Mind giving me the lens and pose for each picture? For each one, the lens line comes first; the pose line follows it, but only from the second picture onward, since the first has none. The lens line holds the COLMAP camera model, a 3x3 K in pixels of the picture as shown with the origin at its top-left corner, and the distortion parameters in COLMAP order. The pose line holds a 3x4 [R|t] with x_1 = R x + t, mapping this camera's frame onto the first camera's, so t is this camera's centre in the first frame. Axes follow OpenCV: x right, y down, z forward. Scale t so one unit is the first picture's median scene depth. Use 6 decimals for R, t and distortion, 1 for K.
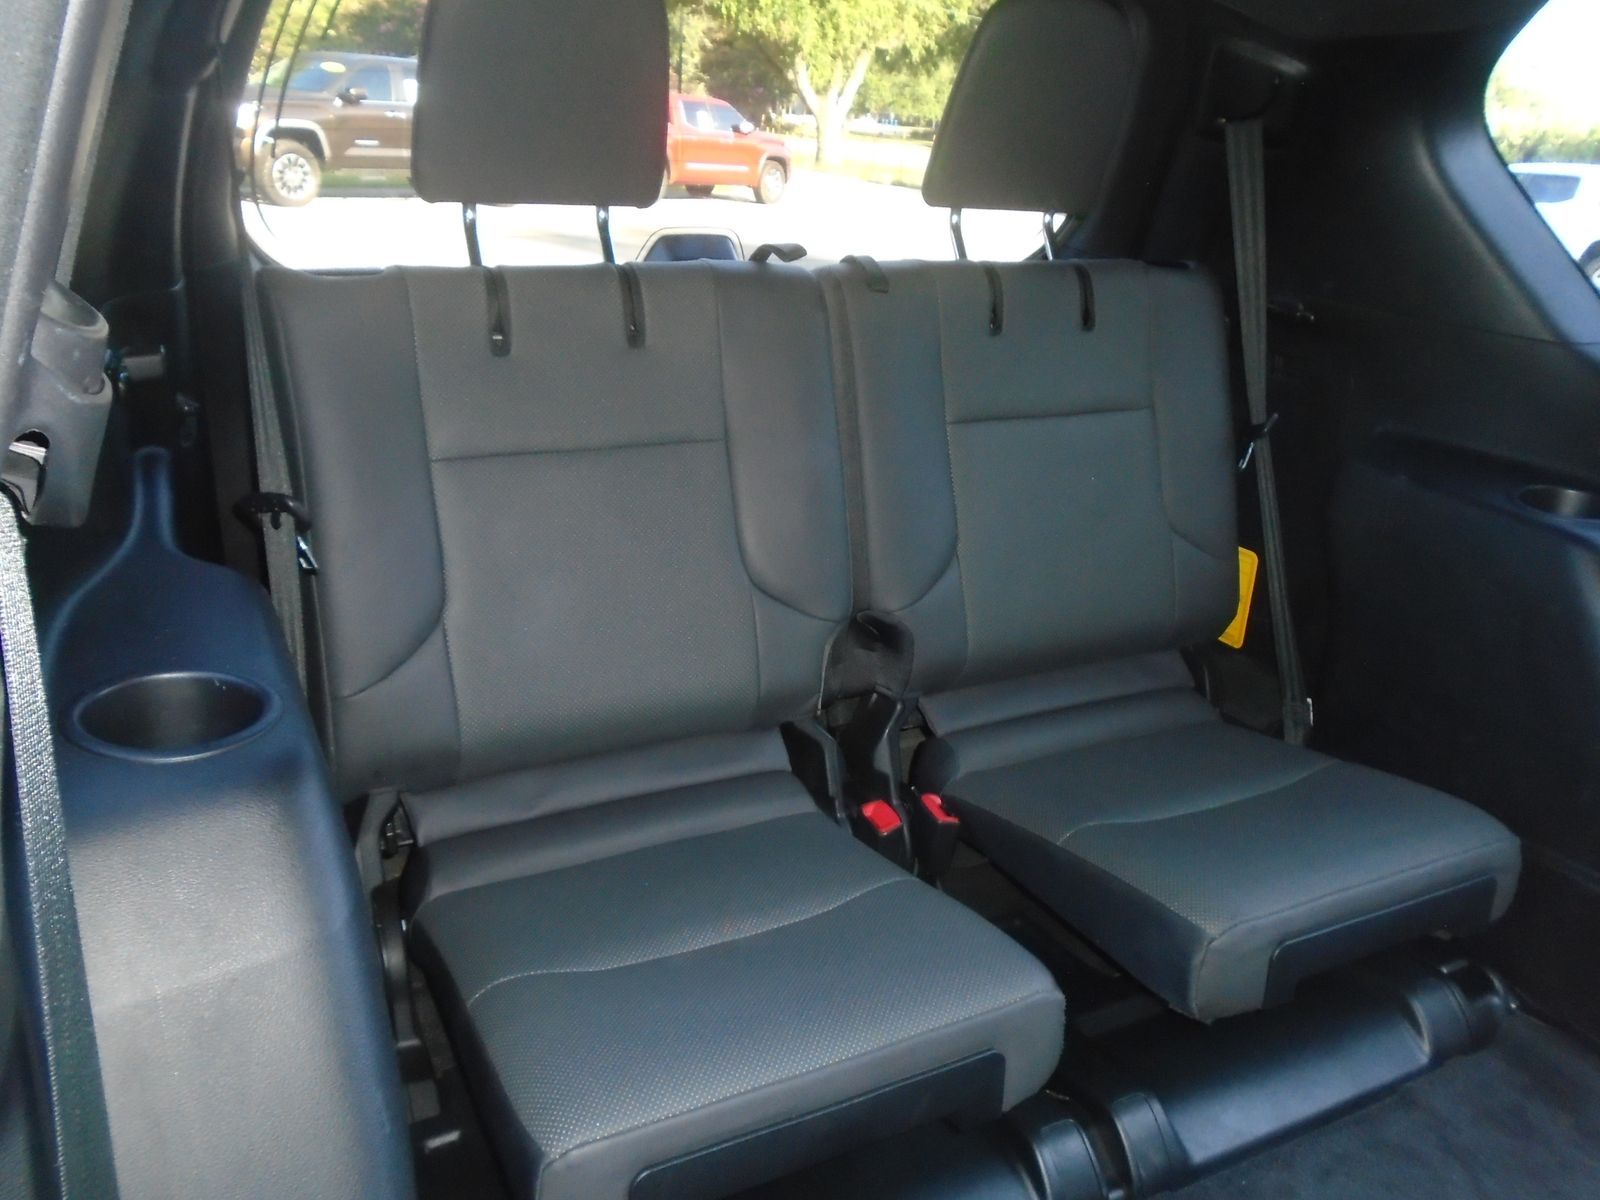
lens RADIAL K [[1210.0, 0, 806.0], [0, 1210.0, 601.3], [0, 0, 1]] dist [-0.005114, -0.002437]
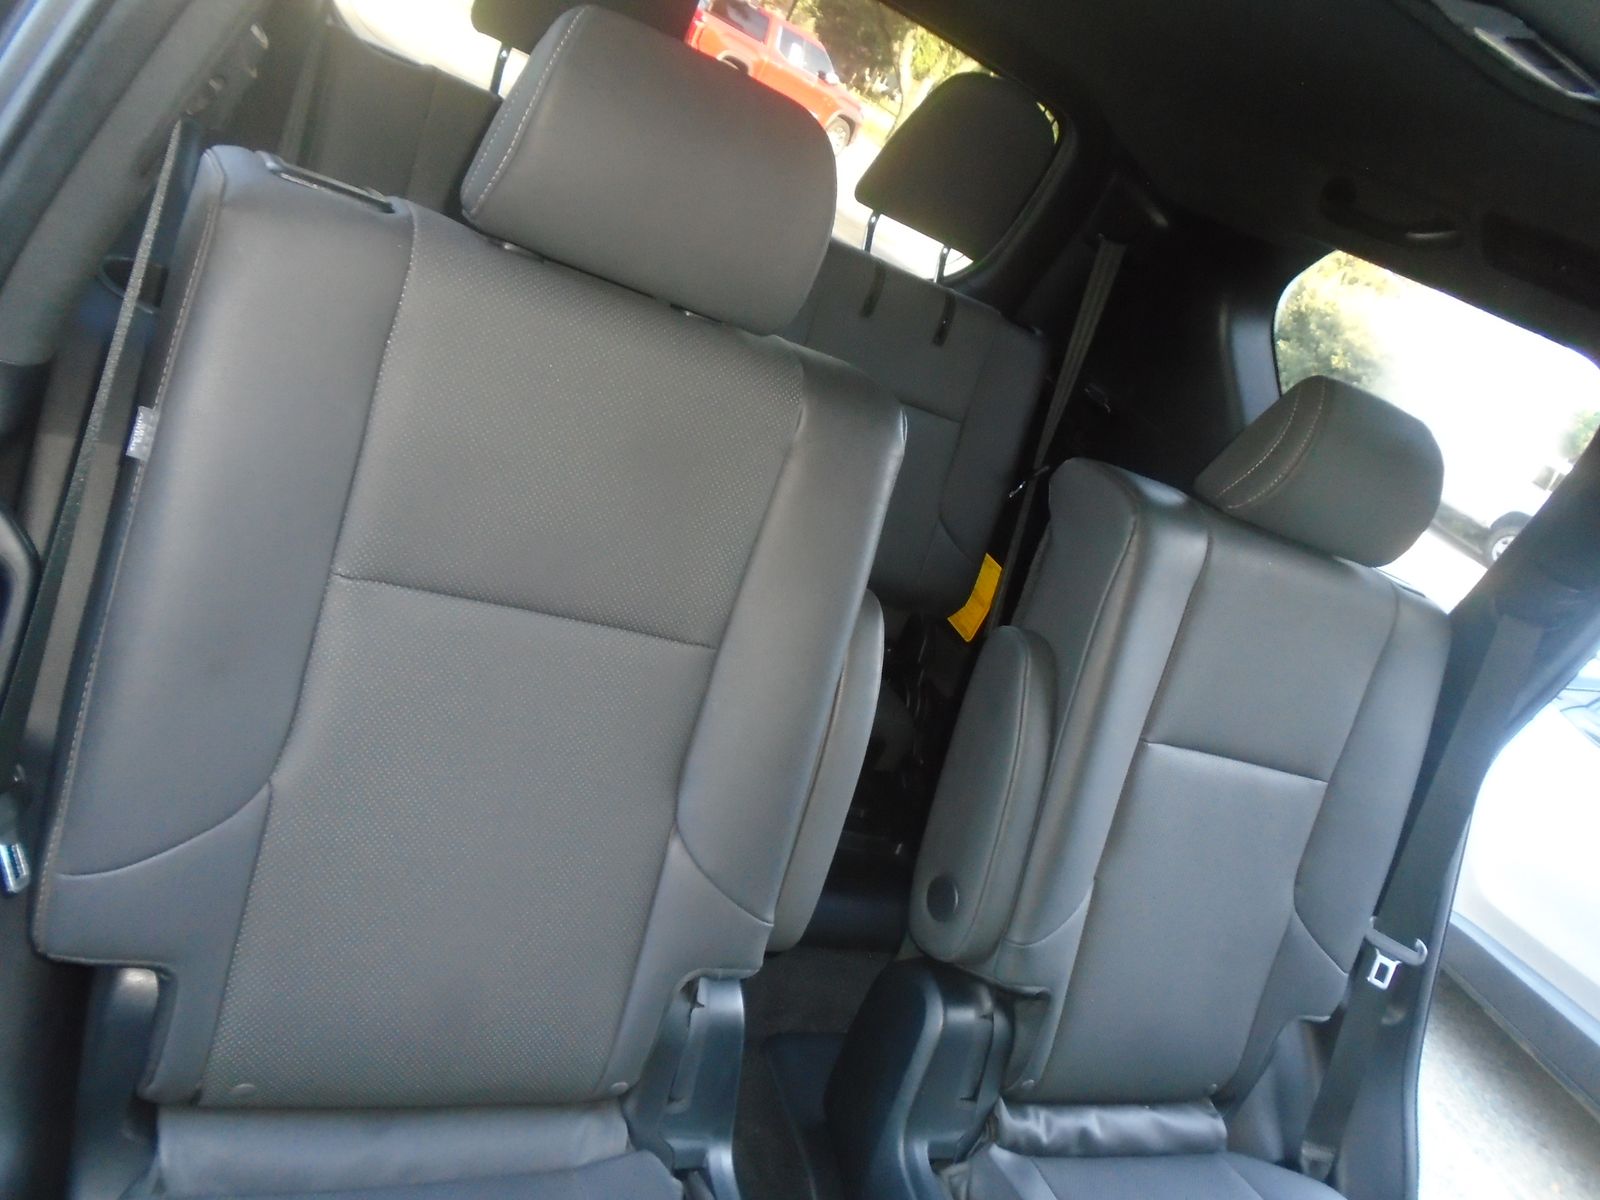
lens RADIAL K [[1210.0, 0, 799.6], [0, 1210.0, 593.0], [0, 0, 1]] dist [-0.005114, -0.002437]
pose [[0.919156, 0.384582, 0.085141, 0.098169], [-0.386645, 0.922189, 0.008583, 0.059837], [-0.075215, -0.040809, 0.996332, -0.260533]]
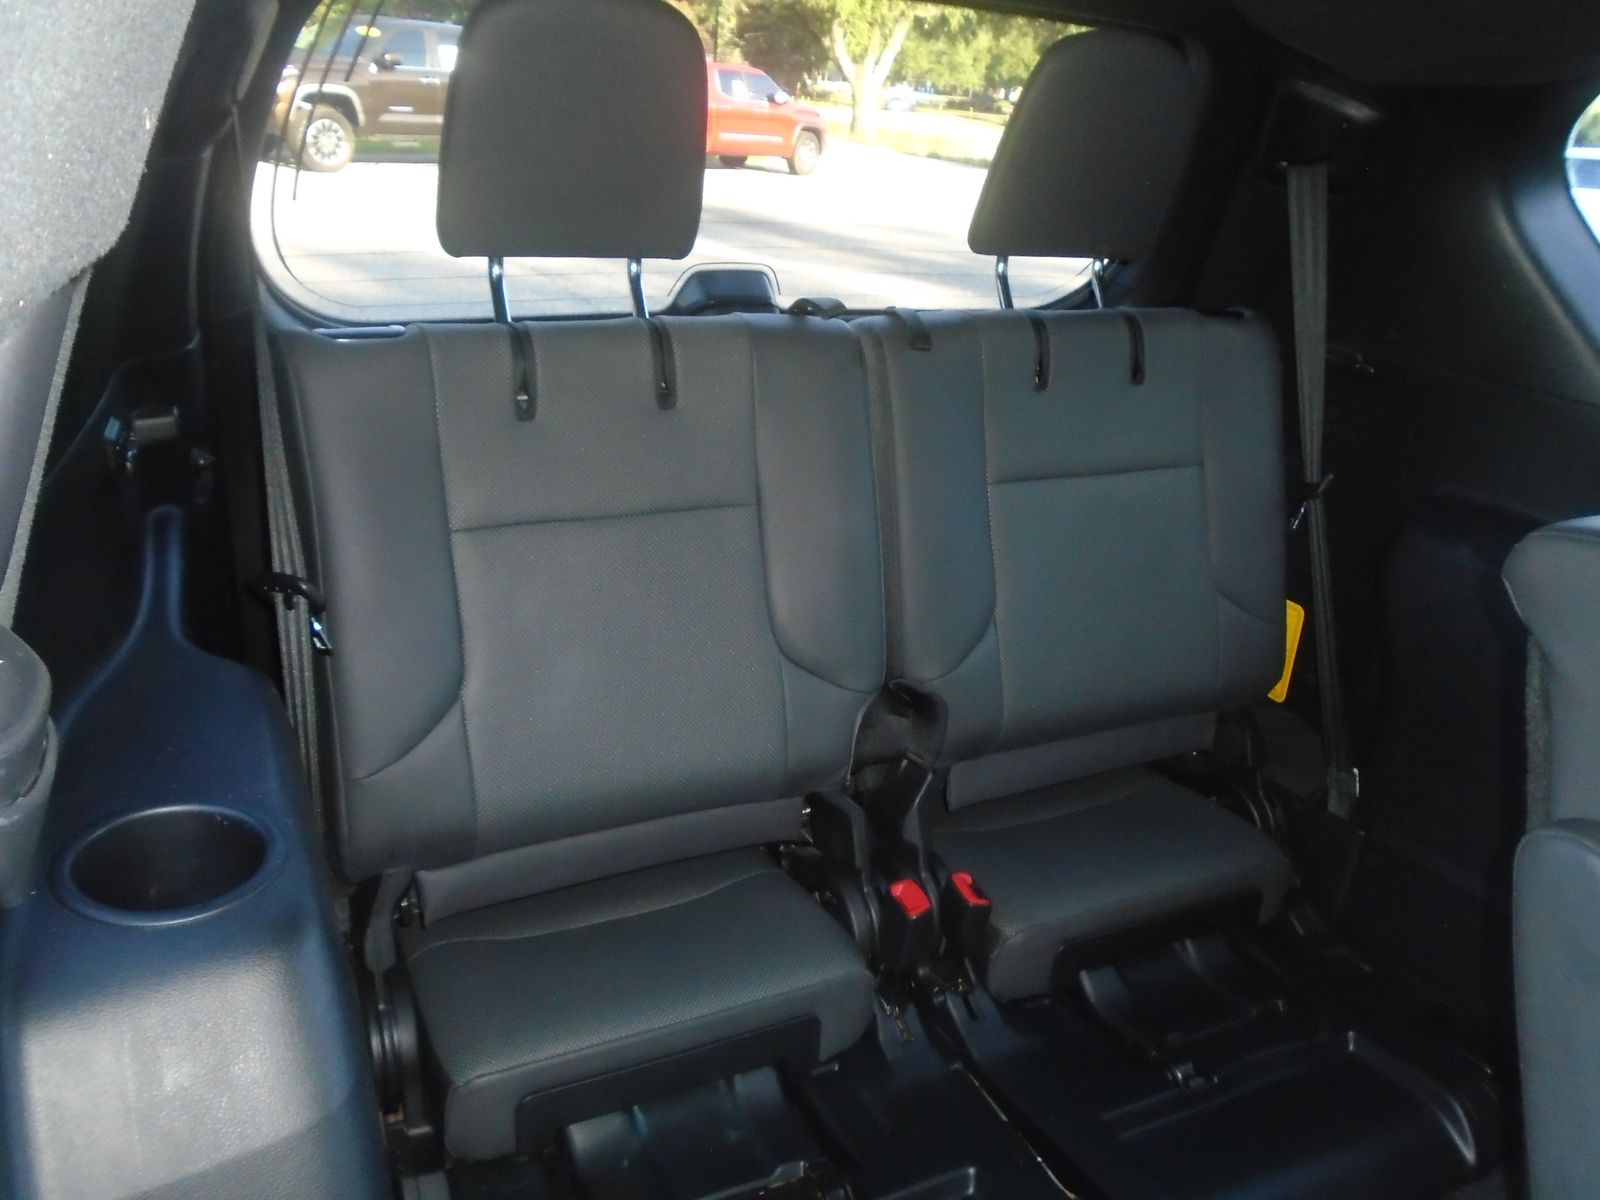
lens RADIAL K [[1210.0, 0, 804.8], [0, 1210.0, 598.4], [0, 0, 1]] dist [-0.005114, -0.002437]
pose [[0.999524, 0.022717, -0.020892, -0.006234], [-0.022263, 0.999517, 0.021699, -0.072316], [0.021375, -0.021224, 0.999546, 0.034982]]
